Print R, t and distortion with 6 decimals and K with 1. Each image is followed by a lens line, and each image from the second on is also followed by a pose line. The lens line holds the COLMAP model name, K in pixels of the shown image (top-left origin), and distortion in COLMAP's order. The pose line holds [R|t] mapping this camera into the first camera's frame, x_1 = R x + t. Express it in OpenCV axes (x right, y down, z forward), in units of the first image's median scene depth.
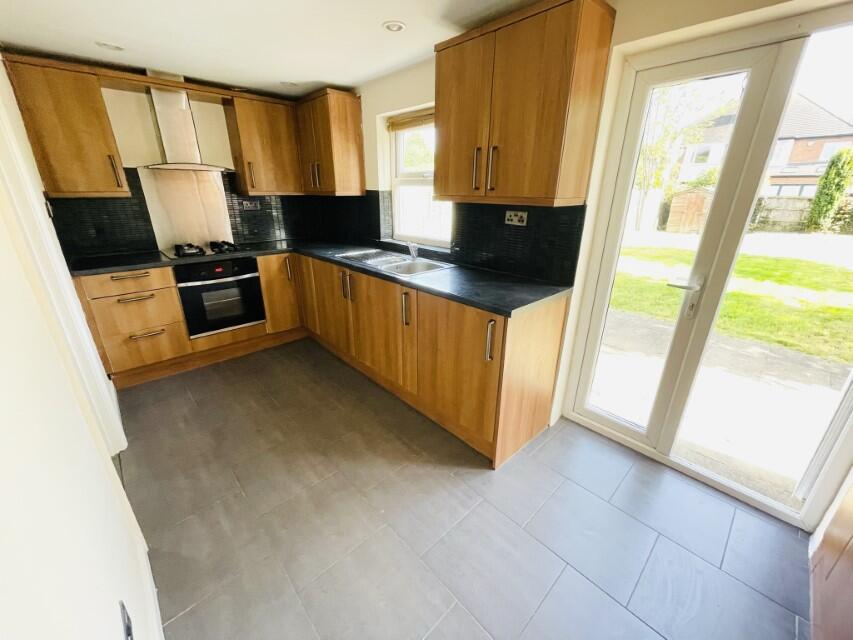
lens RADIAL K [[342.5, 0, 425.0], [0, 342.5, 318.4], [0, 0, 1]] dist [0.001493, 0.001465]
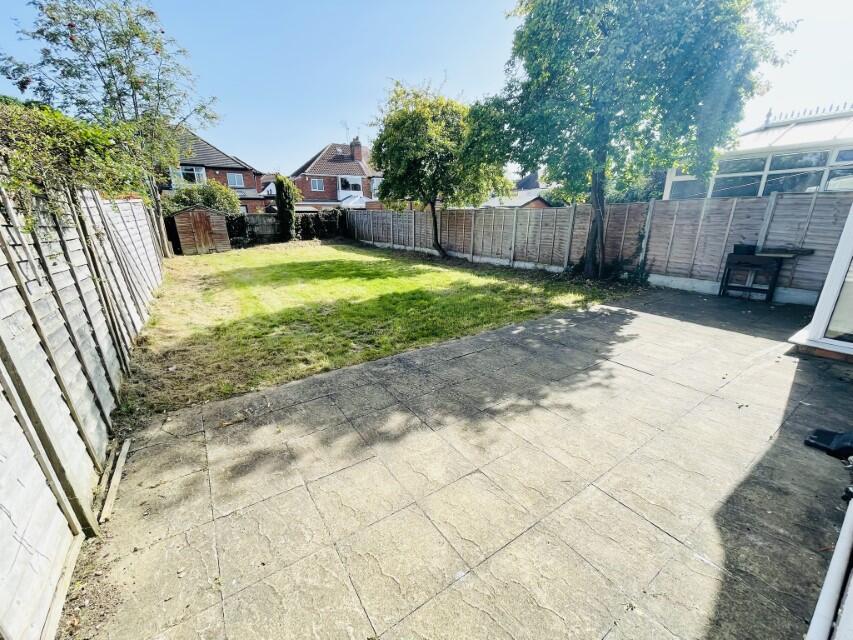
lens RADIAL K [[342.5, 0, 425.3], [0, 342.5, 317.9], [0, 0, 1]] dist [0.001493, 0.001465]
pose [[0.164050, -0.295510, 0.941149, -0.103448], [0.357844, 0.906914, 0.222386, -0.157686], [-0.919258, 0.300302, 0.254525, 0.503950]]
